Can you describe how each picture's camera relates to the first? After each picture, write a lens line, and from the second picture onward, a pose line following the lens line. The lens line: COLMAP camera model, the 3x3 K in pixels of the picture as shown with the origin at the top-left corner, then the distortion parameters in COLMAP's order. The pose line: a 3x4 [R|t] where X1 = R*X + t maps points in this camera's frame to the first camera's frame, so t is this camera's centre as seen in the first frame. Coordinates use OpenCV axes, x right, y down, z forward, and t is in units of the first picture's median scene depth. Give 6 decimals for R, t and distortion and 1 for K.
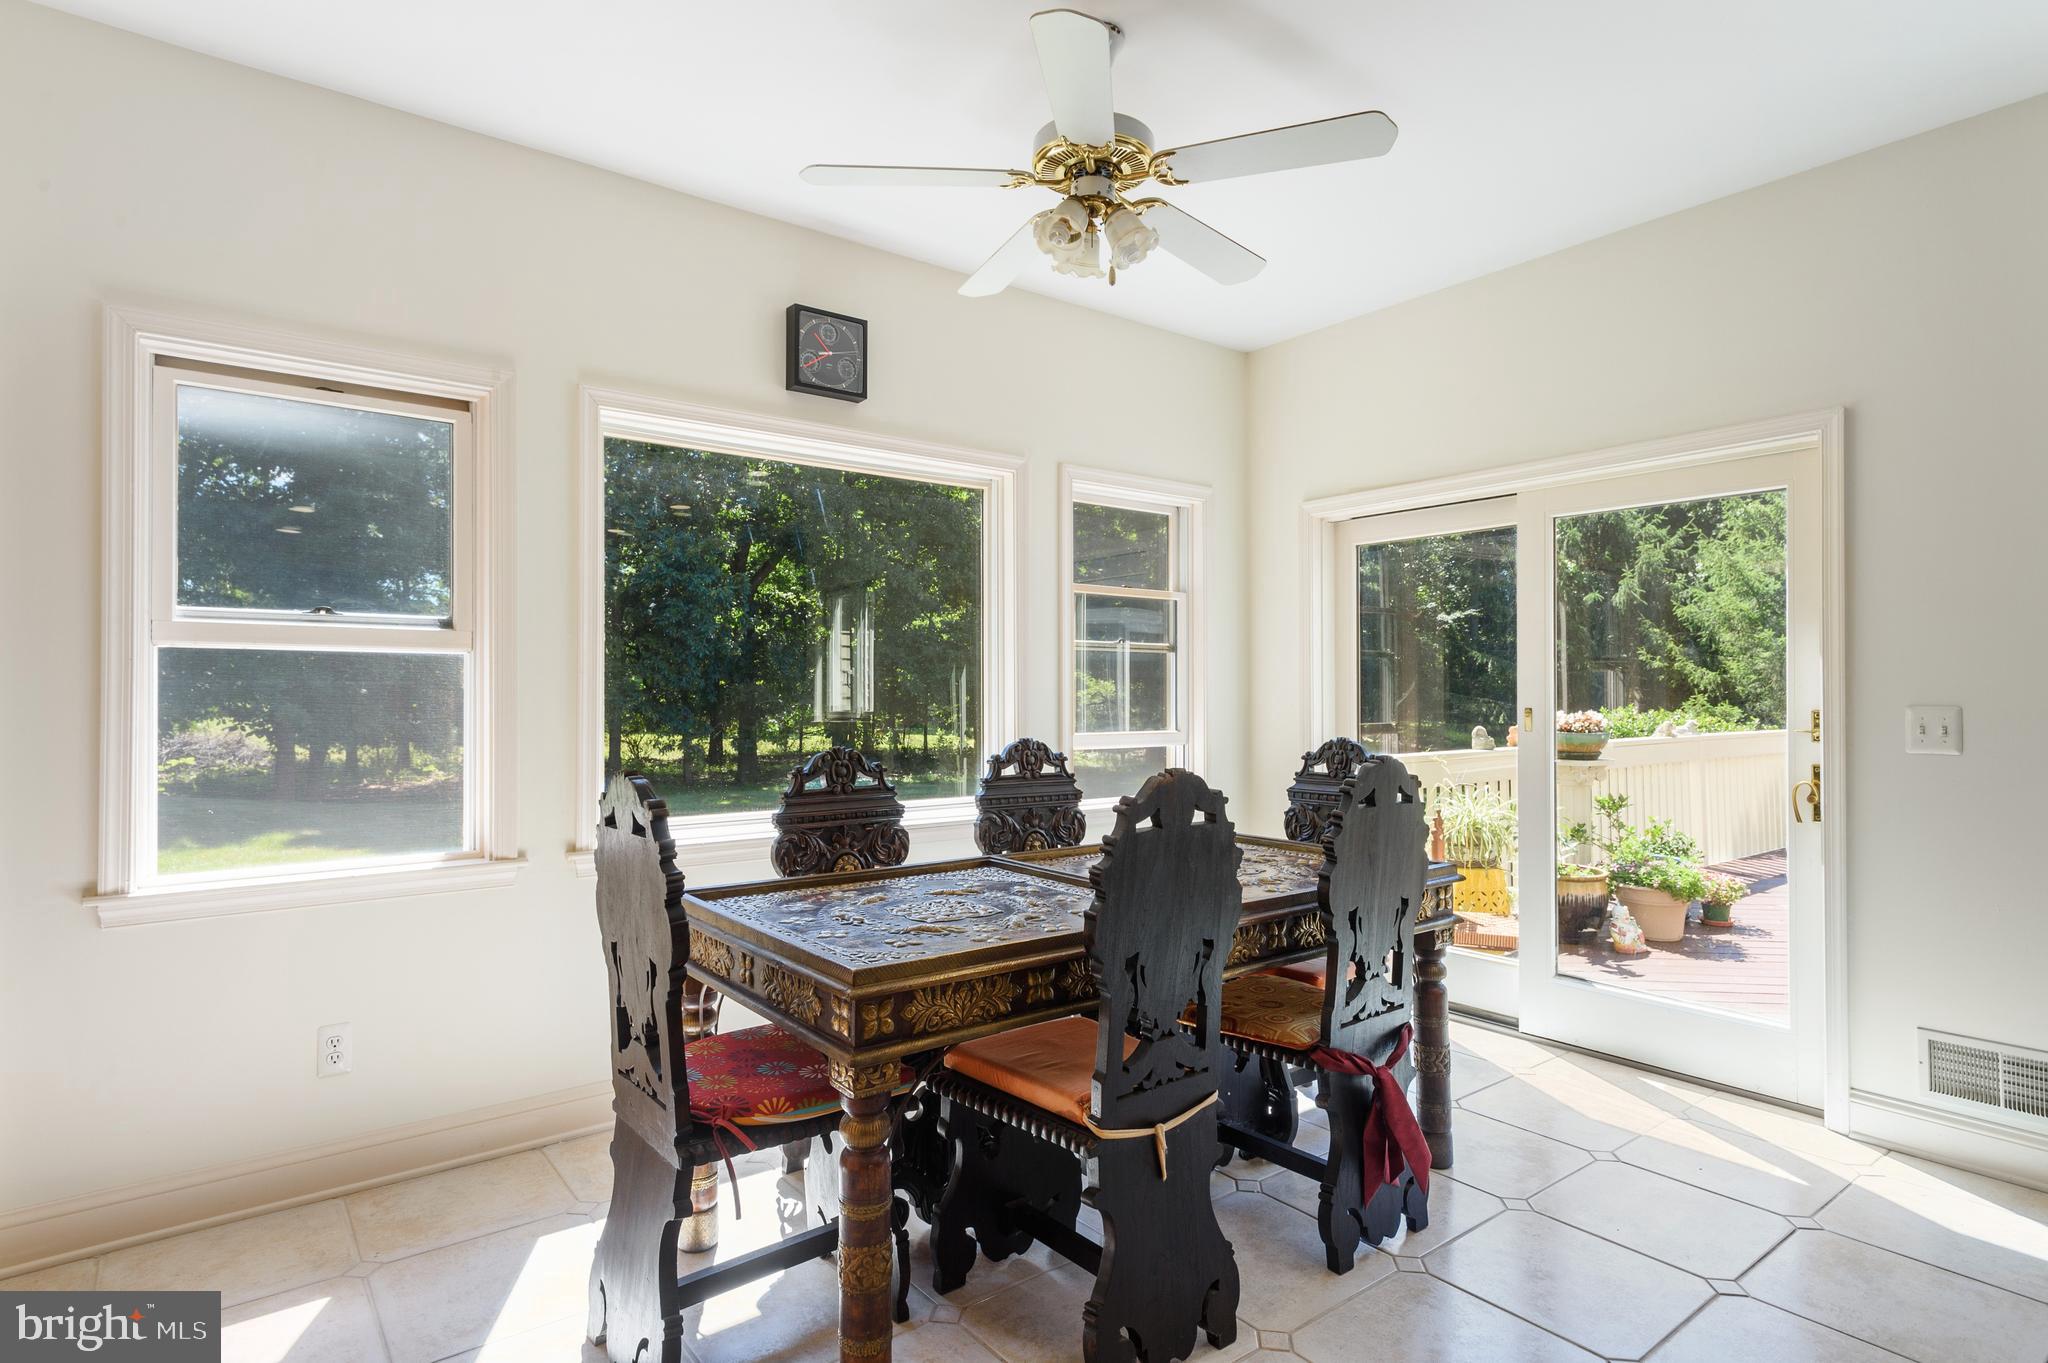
lens RADIAL K [[1071.8, 0, 1012.5], [0, 1071.8, 691.8], [0, 0, 1]] dist [0.017015, 0.000488]
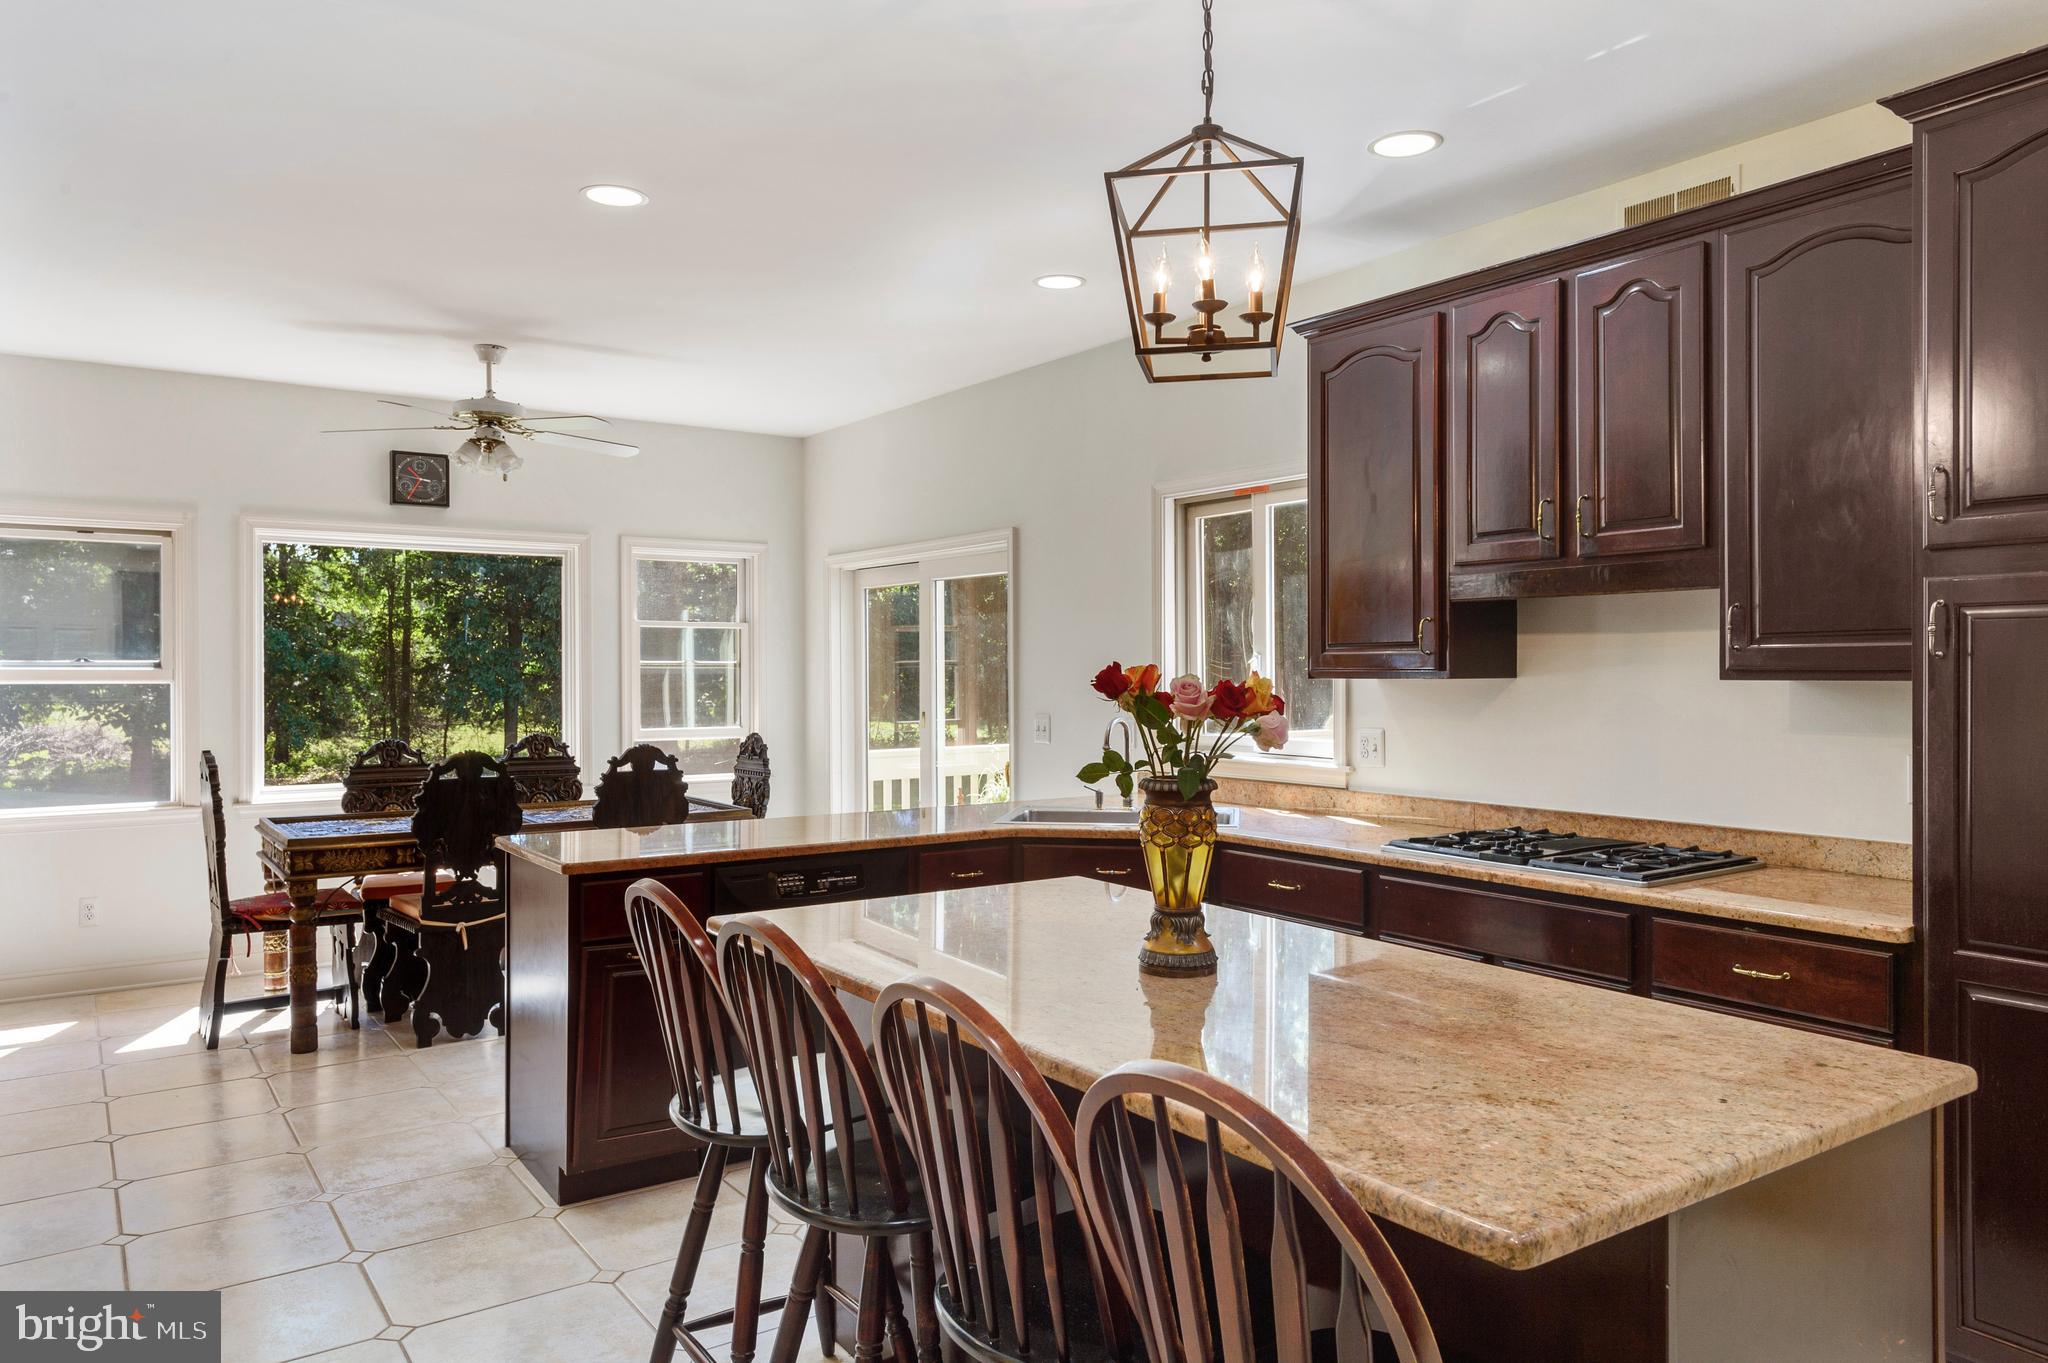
lens RADIAL K [[1357.6, 0, 1013.3], [0, 1357.6, 670.3], [0, 0, 1]] dist [0.002519, -0.002205]
pose [[0.999491, -0.000656, -0.031894, 0.713905], [0.000651, 1.000000, -0.000190, -0.044021], [0.031894, 0.000169, 0.999491, -0.874663]]
